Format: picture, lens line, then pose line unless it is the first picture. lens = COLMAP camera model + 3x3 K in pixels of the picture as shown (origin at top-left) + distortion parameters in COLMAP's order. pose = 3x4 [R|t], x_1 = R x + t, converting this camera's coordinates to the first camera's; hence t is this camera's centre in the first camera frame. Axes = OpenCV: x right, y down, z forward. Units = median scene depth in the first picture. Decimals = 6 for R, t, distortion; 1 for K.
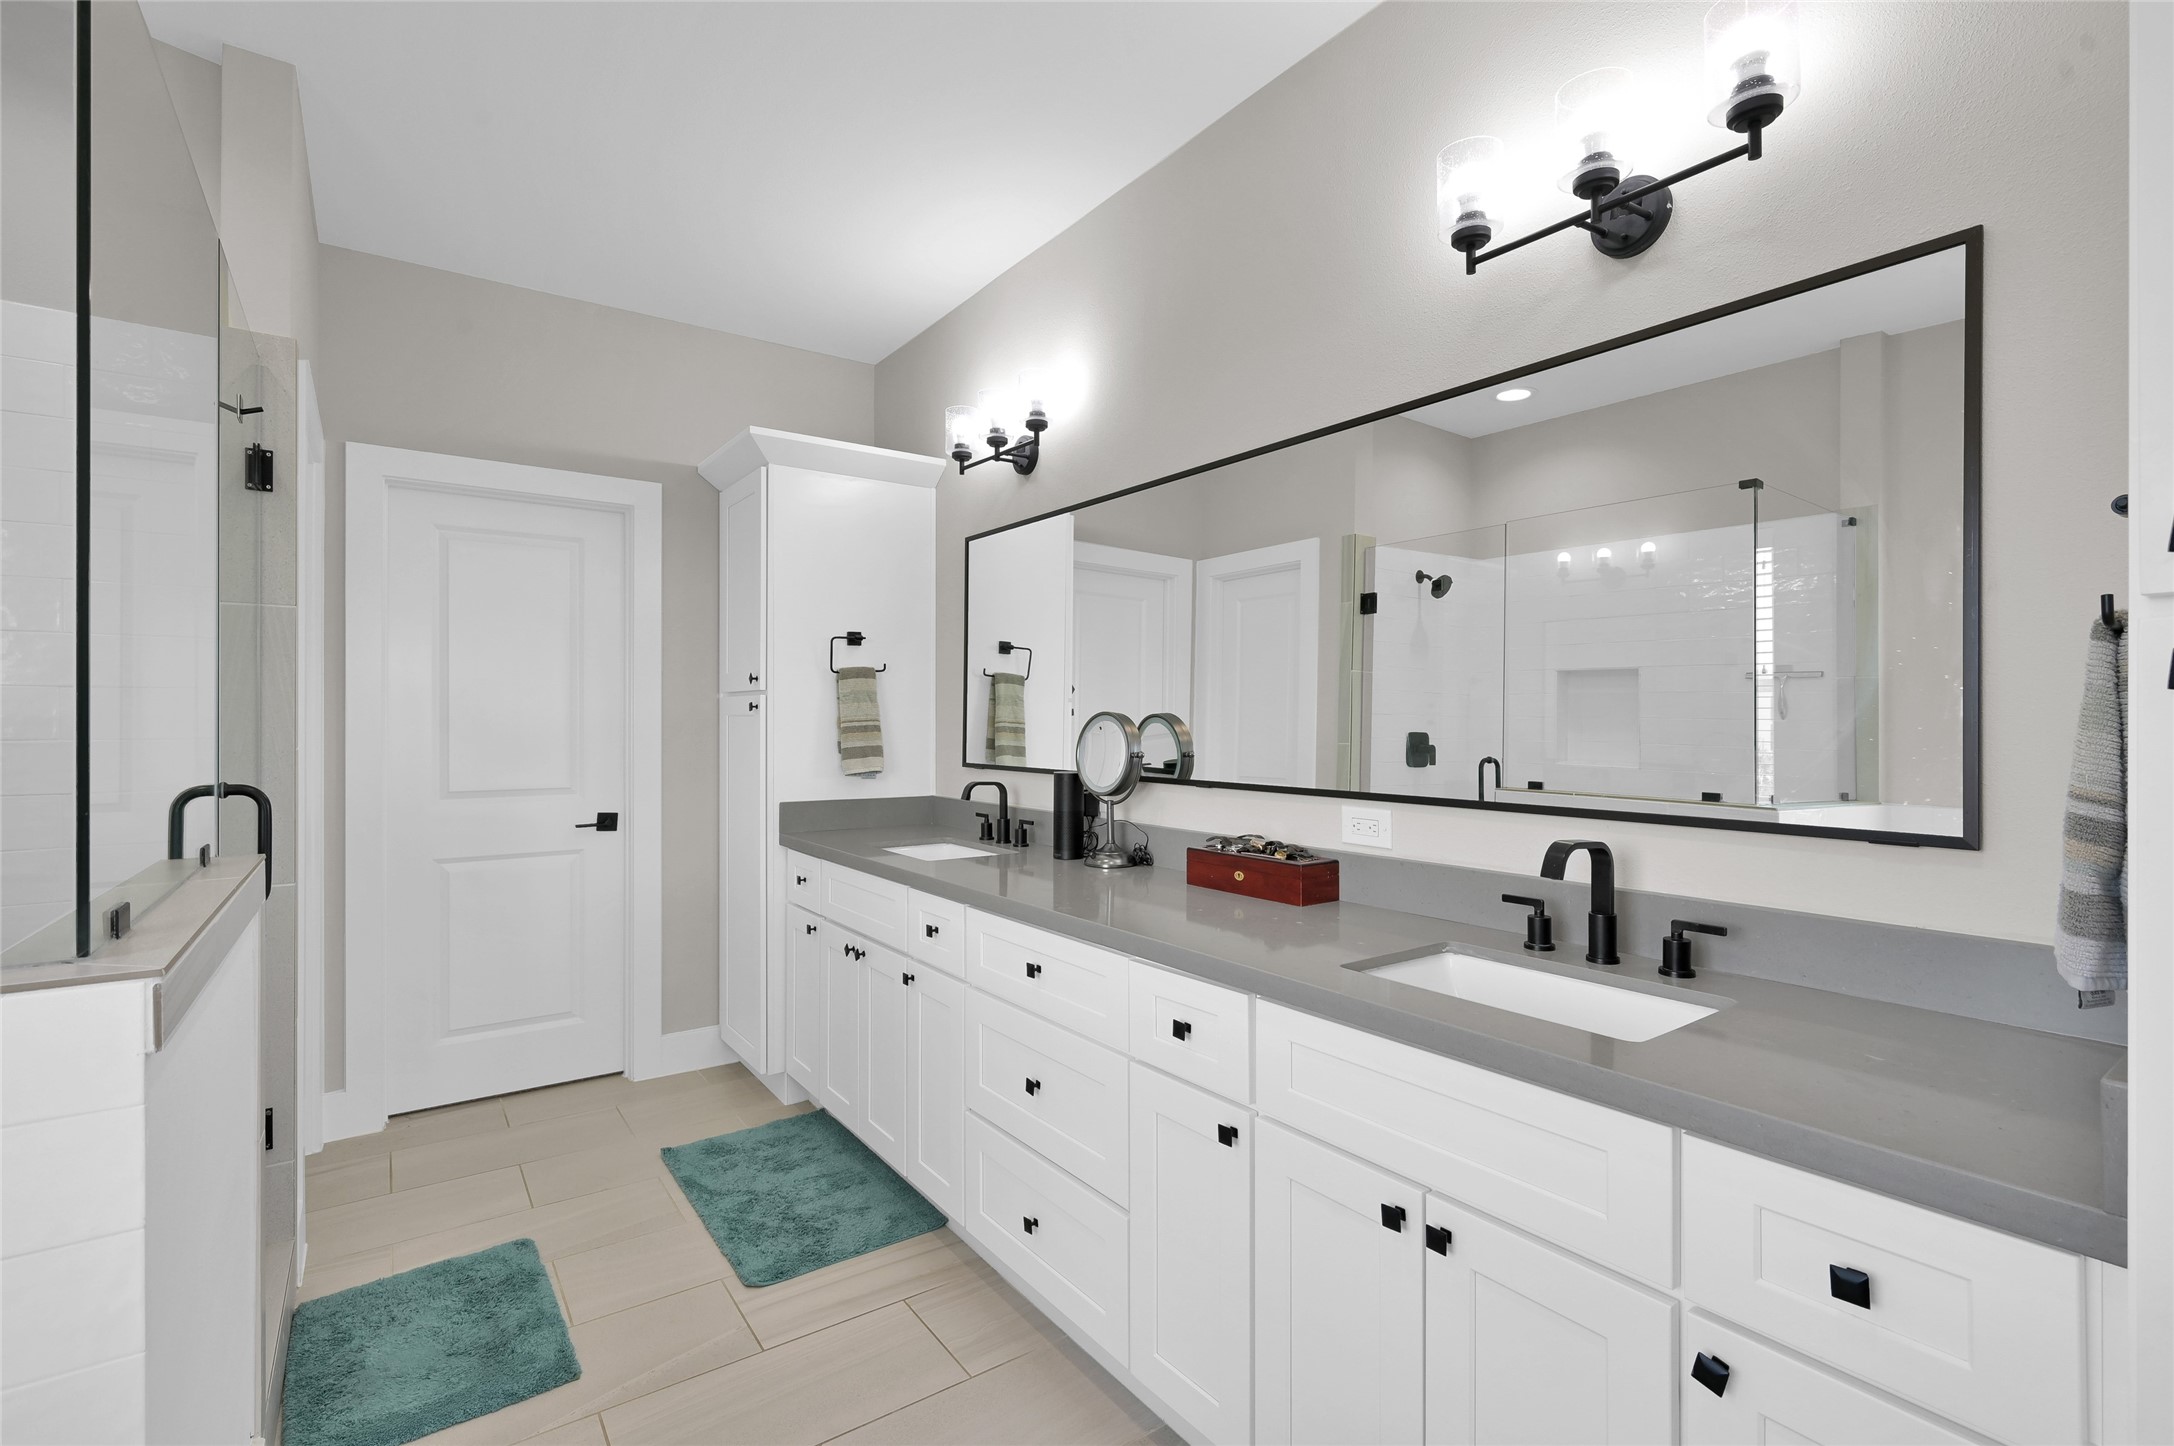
lens RADIAL K [[977.4, 0, 1098.0], [0, 977.4, 722.0], [0, 0, 1]] dist [-0.003595, -0.000011]
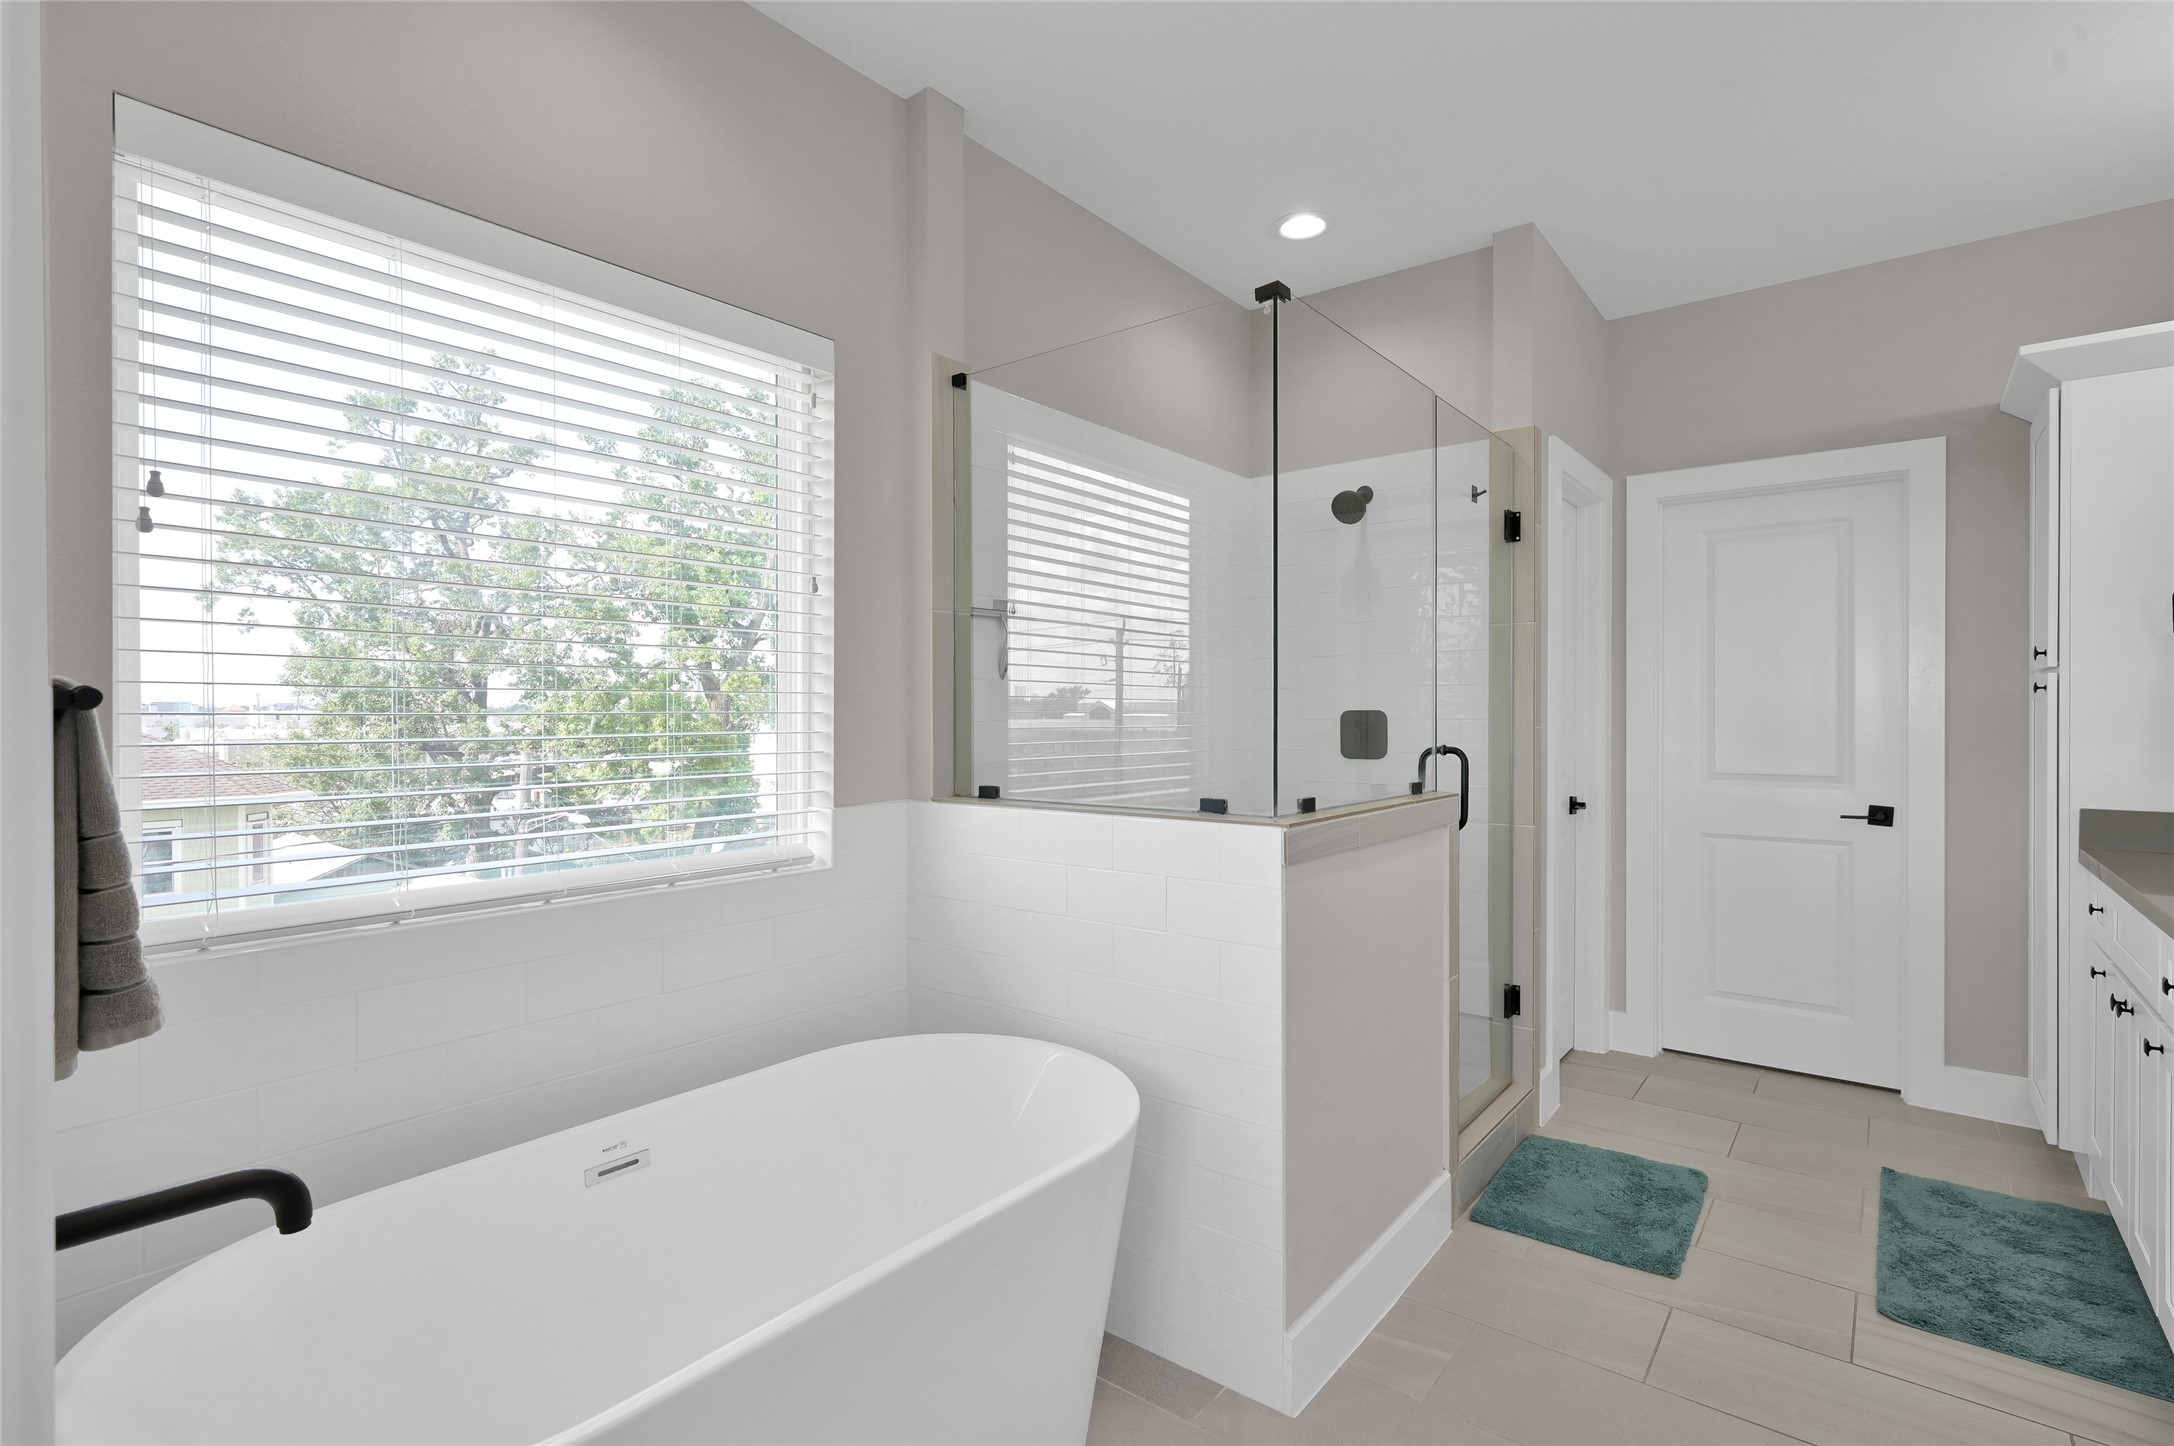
lens RADIAL K [[1000.9, 0, 1078.8], [0, 1000.9, 720.4], [0, 0, 1]] dist [-0.000072, -0.000284]
pose [[0.271318, 0.004974, -0.962477, 0.289490], [-0.000719, 0.999987, 0.004965, 0.009872], [0.962489, -0.000655, 0.271318, 0.007784]]
